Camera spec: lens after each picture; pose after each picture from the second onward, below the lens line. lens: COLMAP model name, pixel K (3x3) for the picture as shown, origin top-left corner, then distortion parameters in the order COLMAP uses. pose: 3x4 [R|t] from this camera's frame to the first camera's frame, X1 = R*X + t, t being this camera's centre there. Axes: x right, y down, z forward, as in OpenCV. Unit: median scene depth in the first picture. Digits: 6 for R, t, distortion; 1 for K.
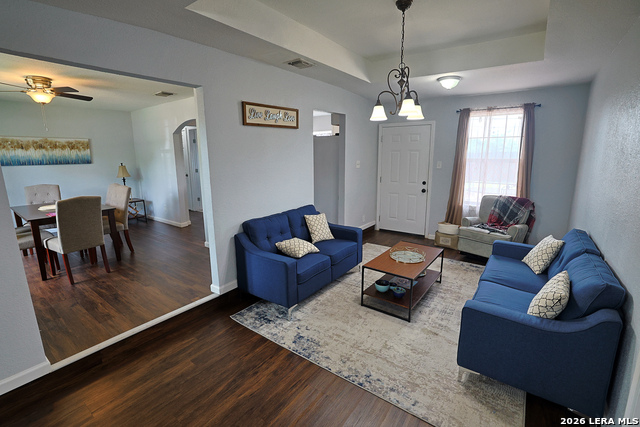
lens RADIAL K [[292.9, 0, 316.0], [0, 292.9, 211.0], [0, 0, 1]] dist [-0.049391, 0.025509]
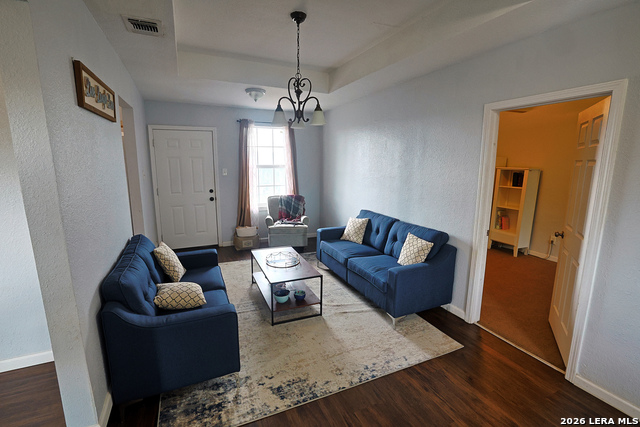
lens RADIAL K [[292.9, 0, 316.0], [0, 292.9, 211.0], [0, 0, 1]] dist [-0.049391, 0.025509]
pose [[0.483564, -0.140262, 0.863998, -0.346669], [0.159431, 0.984680, 0.070623, -0.049966], [-0.860667, 0.103598, 0.498518, 0.258061]]
